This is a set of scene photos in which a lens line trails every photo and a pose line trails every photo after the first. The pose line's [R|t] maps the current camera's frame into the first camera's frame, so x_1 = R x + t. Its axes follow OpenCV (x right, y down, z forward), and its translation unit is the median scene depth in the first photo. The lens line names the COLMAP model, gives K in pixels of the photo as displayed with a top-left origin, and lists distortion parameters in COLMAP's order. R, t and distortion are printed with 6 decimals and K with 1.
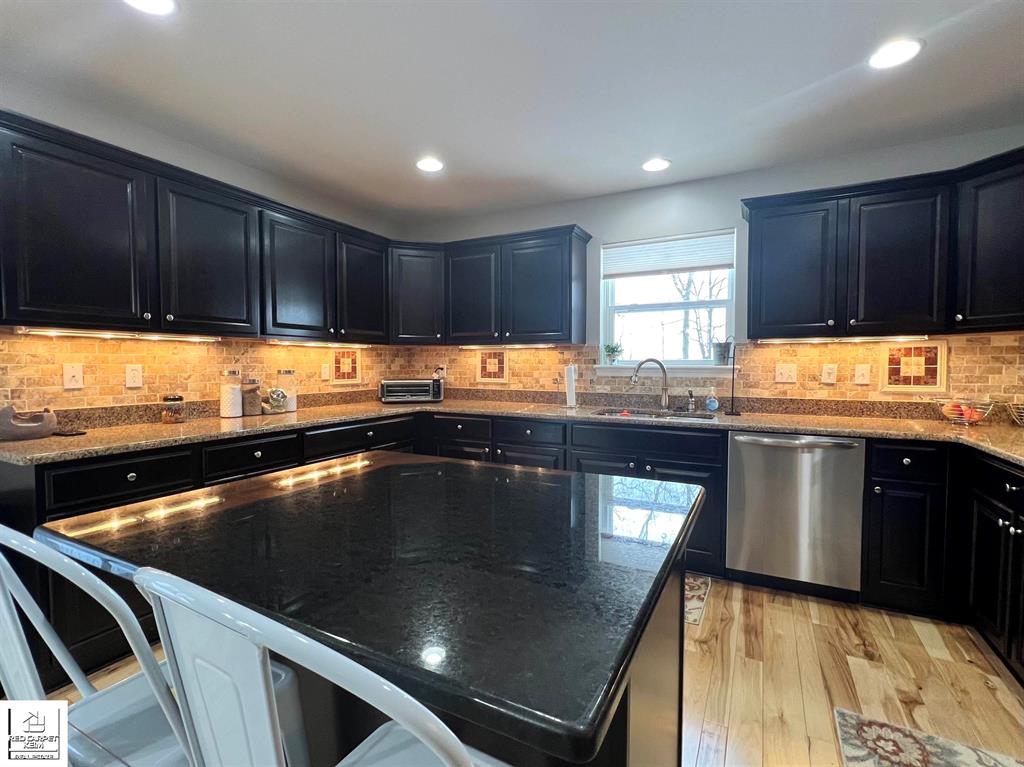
lens RADIAL K [[482.9, 0, 512.0], [0, 482.9, 383.5], [0, 0, 1]] dist [0.000237, 0.000185]
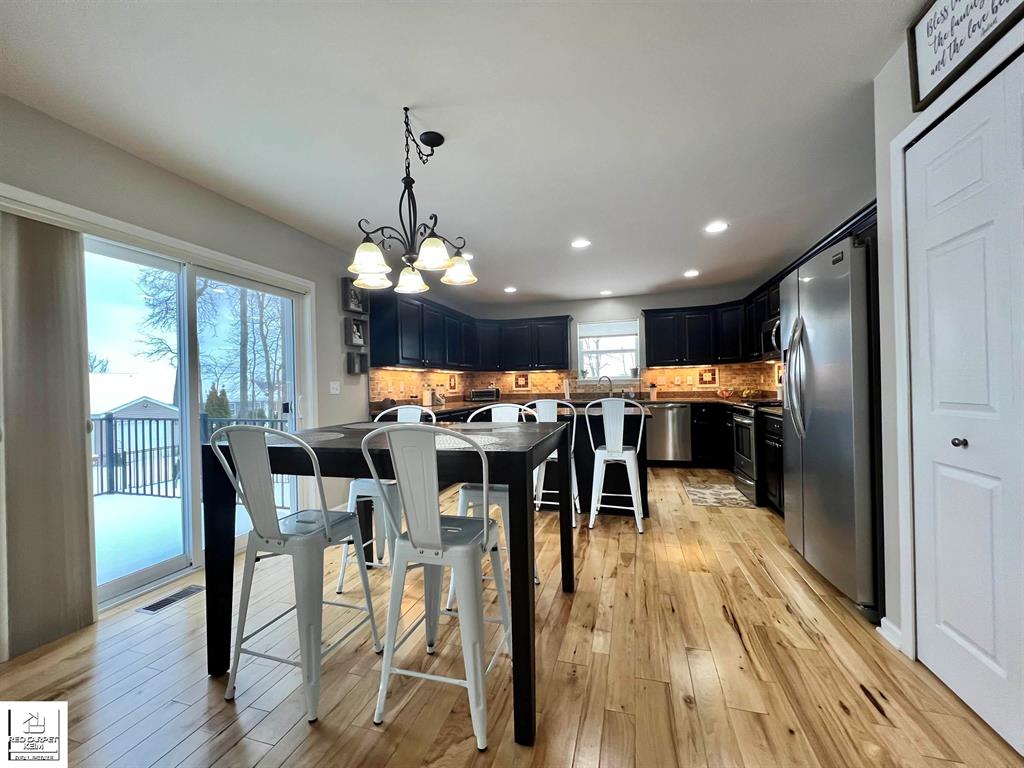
lens RADIAL K [[410.5, 0, 512.0], [0, 410.5, 384.0], [0, 0, 1]] dist [-0.000554, 0.000231]
pose [[0.981041, -0.020835, 0.192678, -0.503703], [0.029649, 0.998636, -0.042973, 0.054802], [-0.191520, 0.047871, 0.980321, -0.778091]]
